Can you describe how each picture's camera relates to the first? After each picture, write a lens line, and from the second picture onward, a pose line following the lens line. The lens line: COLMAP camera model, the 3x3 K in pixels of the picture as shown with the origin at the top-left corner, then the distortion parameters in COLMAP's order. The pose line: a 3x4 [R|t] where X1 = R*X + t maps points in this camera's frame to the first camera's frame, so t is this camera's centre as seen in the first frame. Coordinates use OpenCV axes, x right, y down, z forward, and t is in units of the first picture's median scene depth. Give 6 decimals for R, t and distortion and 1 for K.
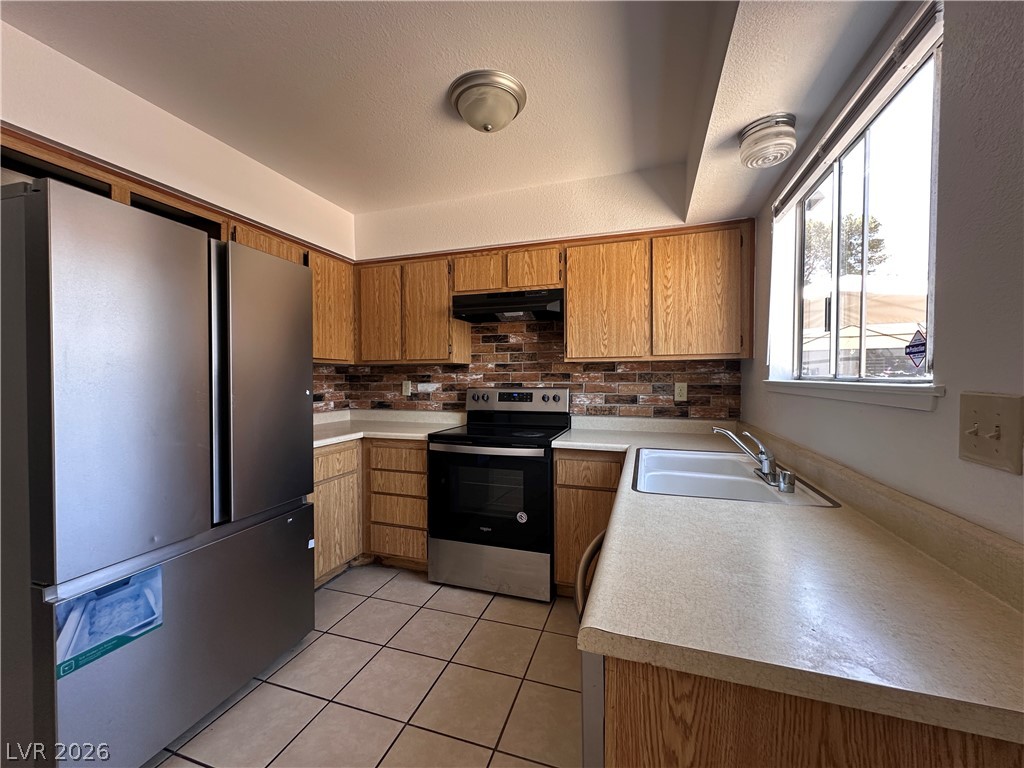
lens RADIAL K [[409.9, 0, 510.1], [0, 409.9, 383.9], [0, 0, 1]] dist [-0.002925, 0.000406]
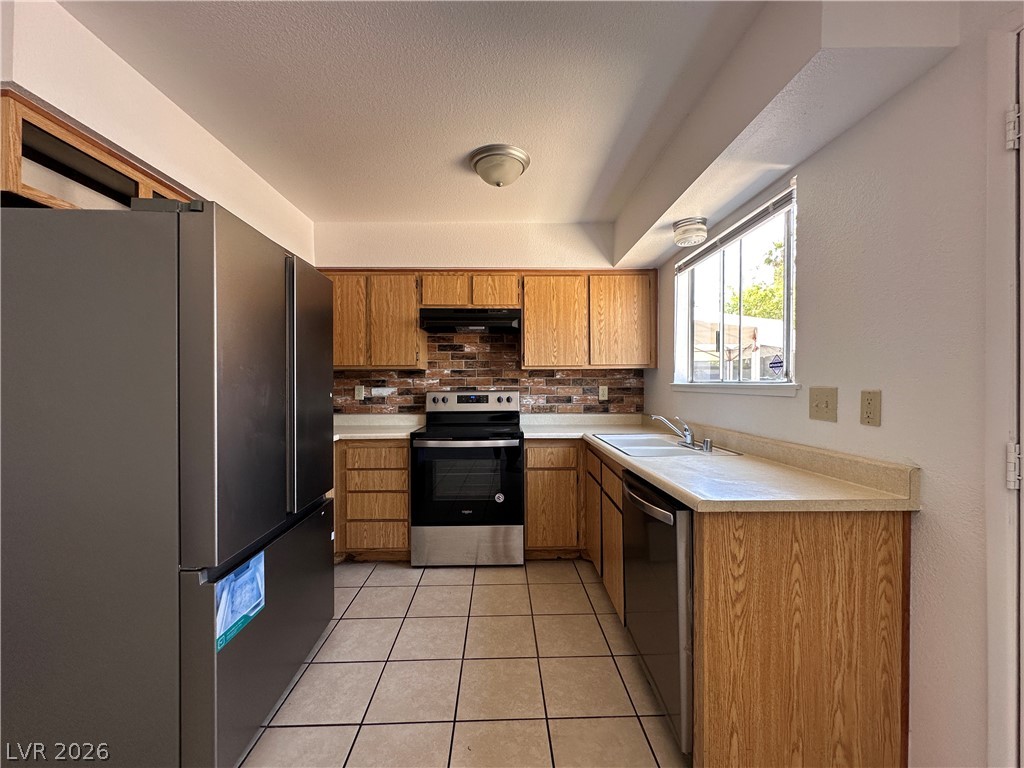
lens RADIAL K [[409.9, 0, 513.4], [0, 409.9, 383.6], [0, 0, 1]] dist [-0.002925, 0.000406]
pose [[0.941247, -0.001518, 0.337716, -0.315572], [0.007091, 0.999858, -0.015268, 0.008104], [-0.337645, 0.016766, 0.941124, -0.141158]]
